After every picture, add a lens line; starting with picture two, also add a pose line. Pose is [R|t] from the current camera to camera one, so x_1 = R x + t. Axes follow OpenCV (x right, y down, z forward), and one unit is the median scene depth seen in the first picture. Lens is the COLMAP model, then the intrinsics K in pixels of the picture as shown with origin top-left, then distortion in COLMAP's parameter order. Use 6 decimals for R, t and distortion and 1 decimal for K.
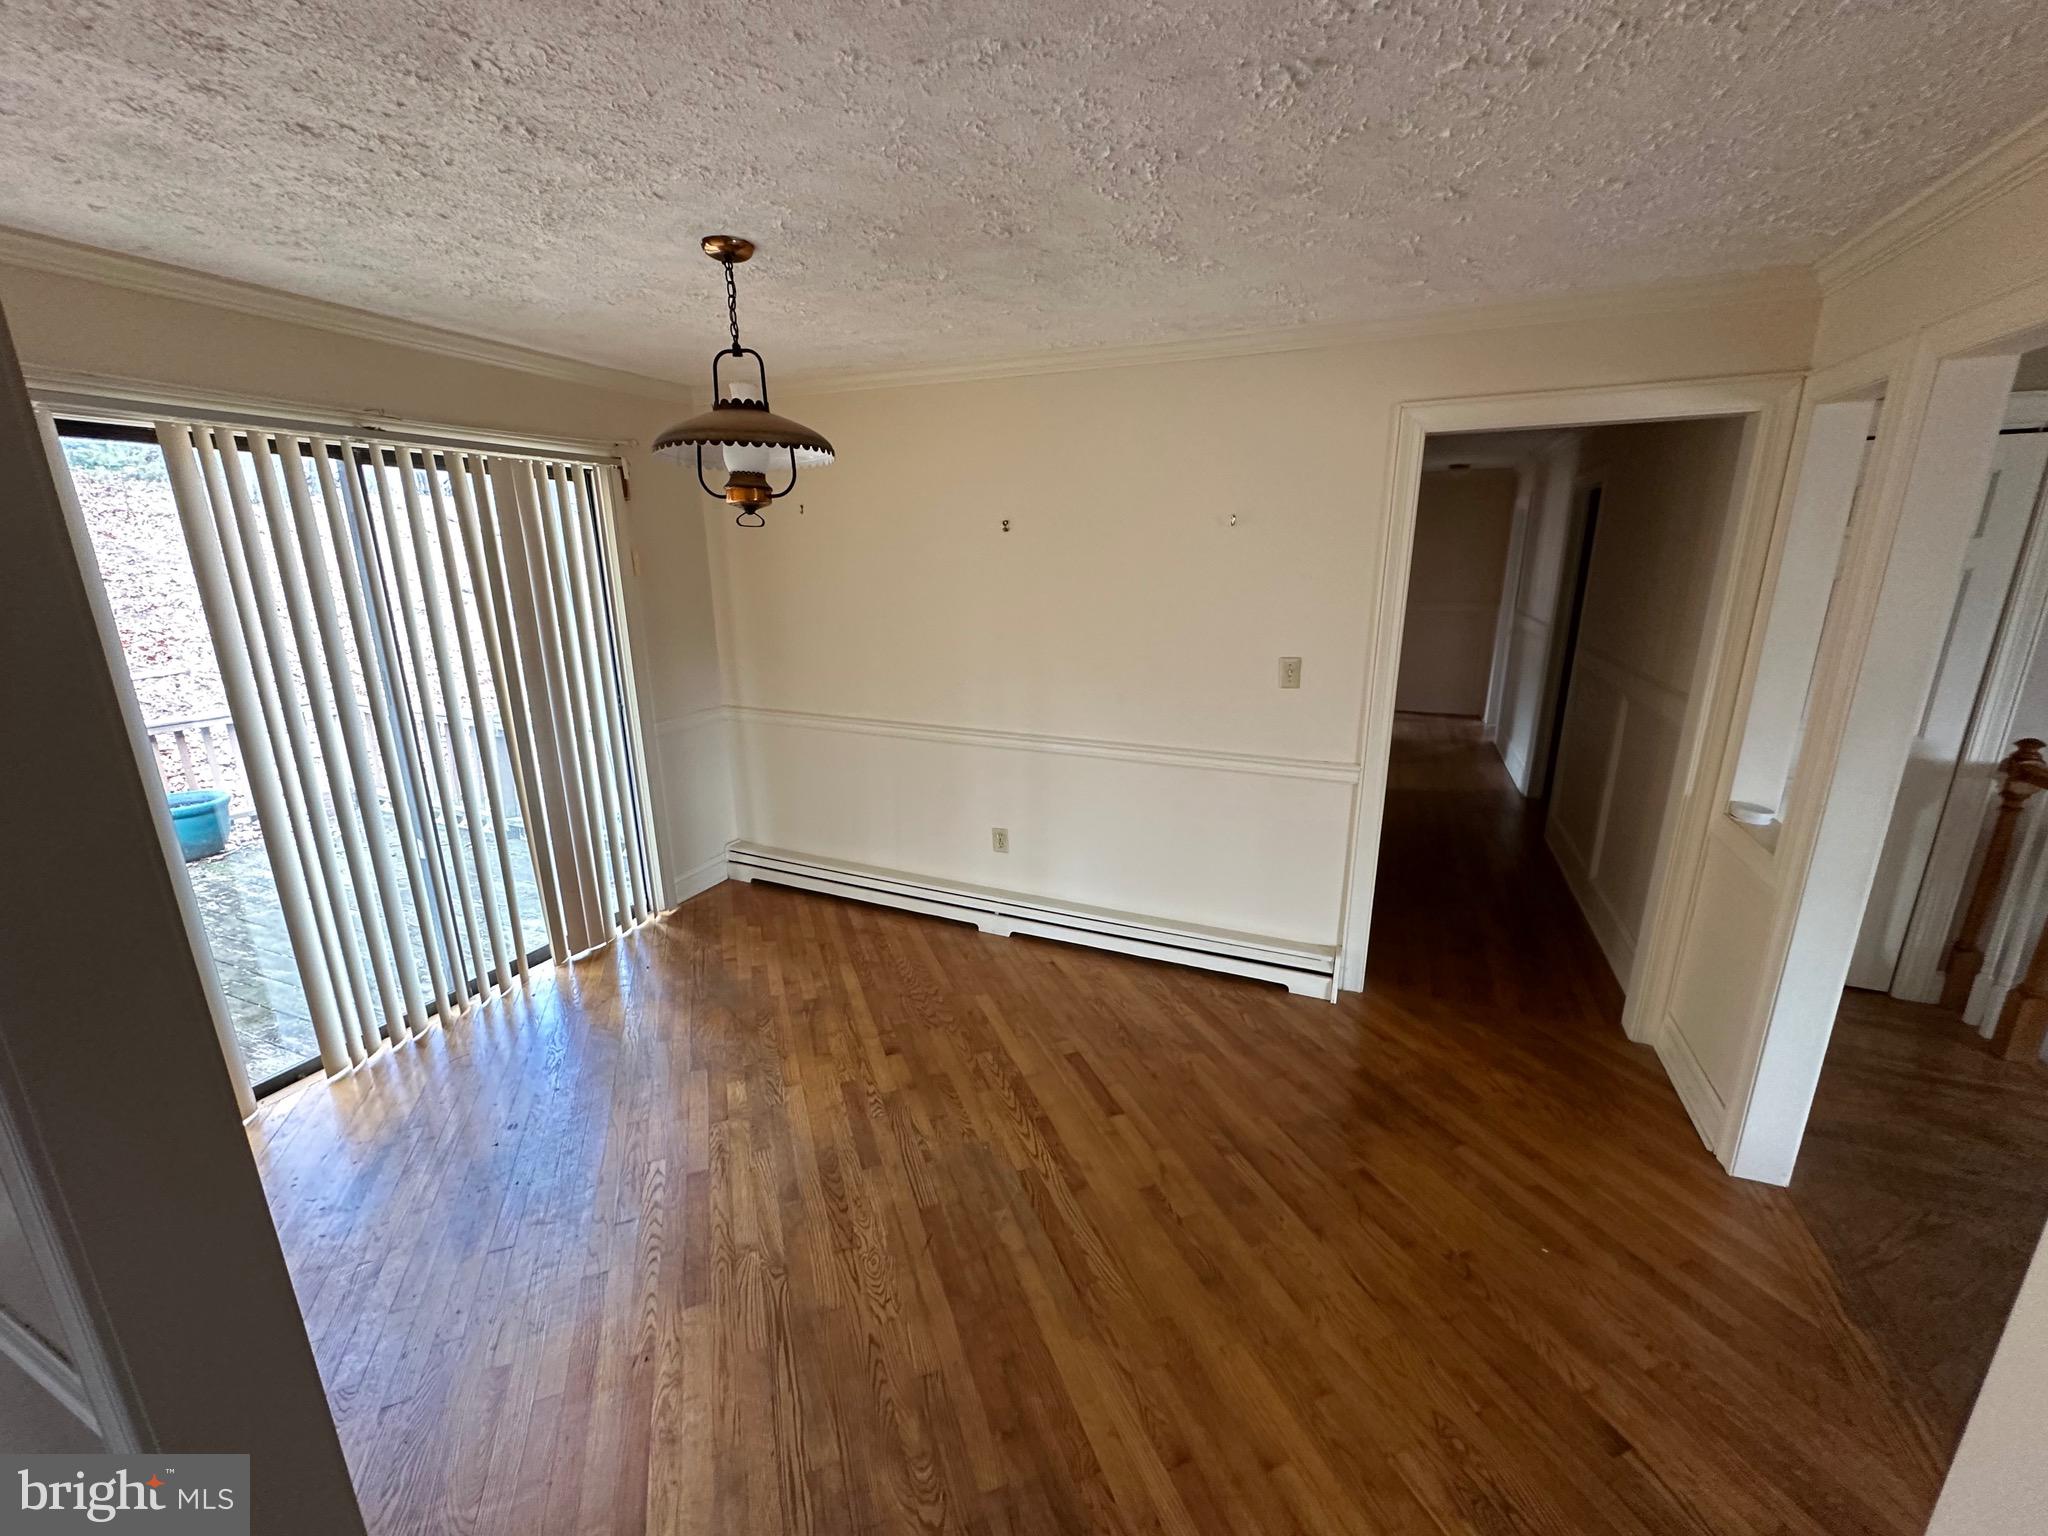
lens RADIAL K [[798.8, 0, 1022.2], [0, 798.8, 776.7], [0, 0, 1]] dist [-0.001201, -0.000013]
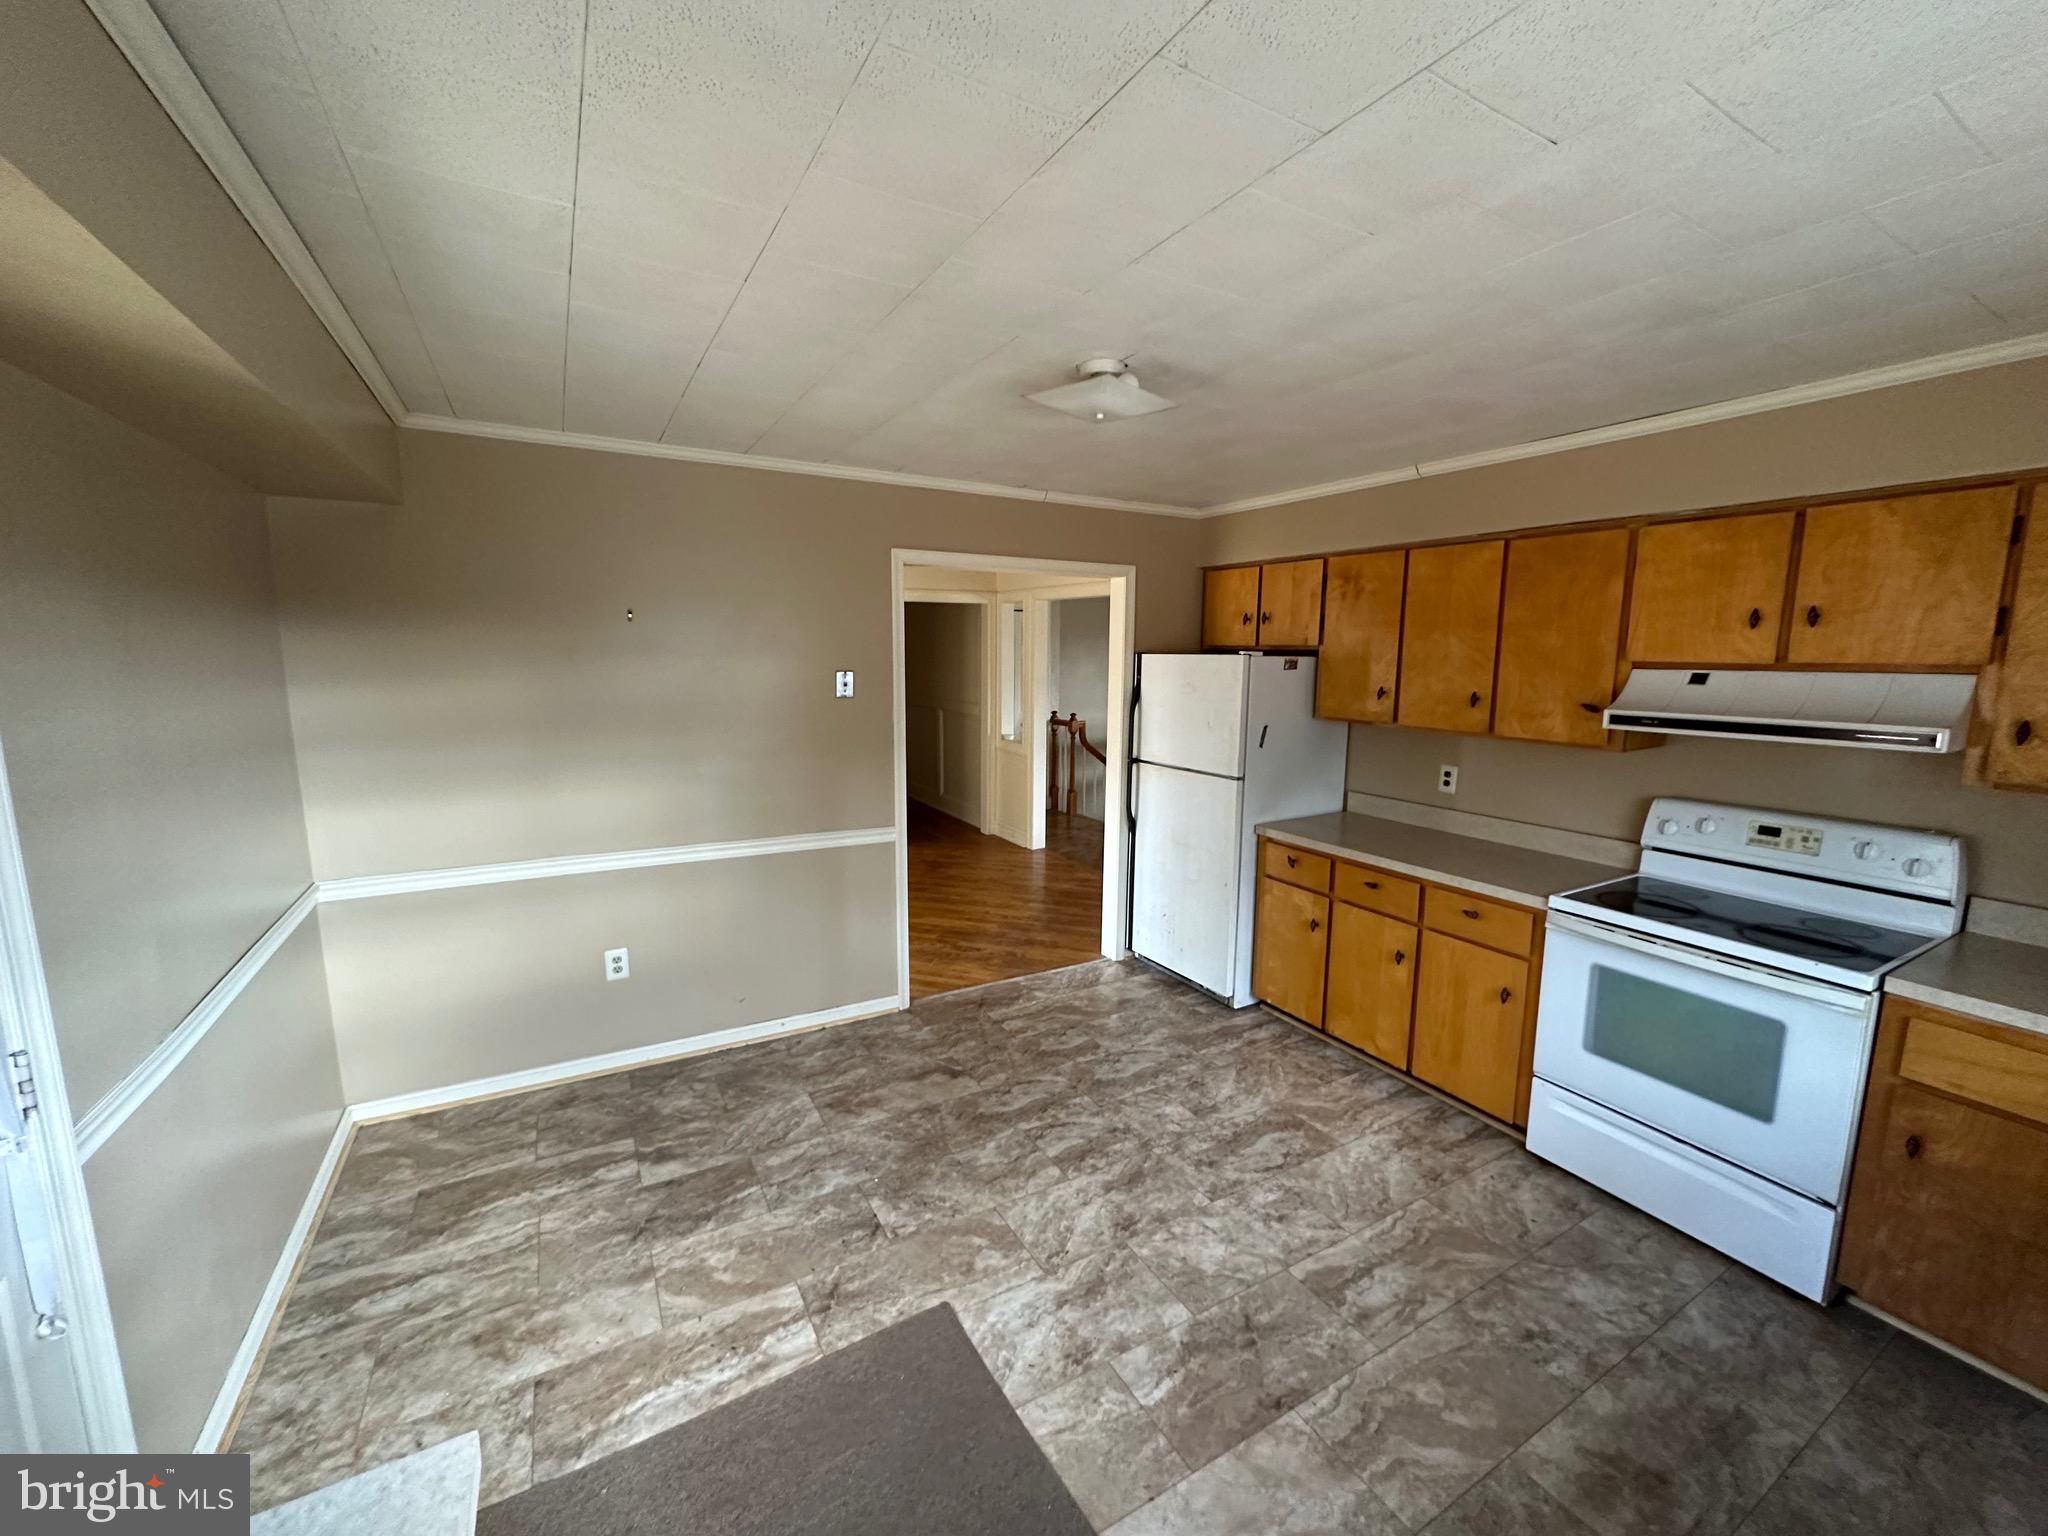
lens RADIAL K [[816.0, 0, 1026.0], [0, 816.0, 765.1], [0, 0, 1]] dist [-0.002536, 0.000033]
pose [[0.593519, -0.111223, 0.797097, -1.526386], [0.217438, 0.975734, -0.025755, 0.251717], [-0.774891, 0.188605, 0.603301, -0.880290]]
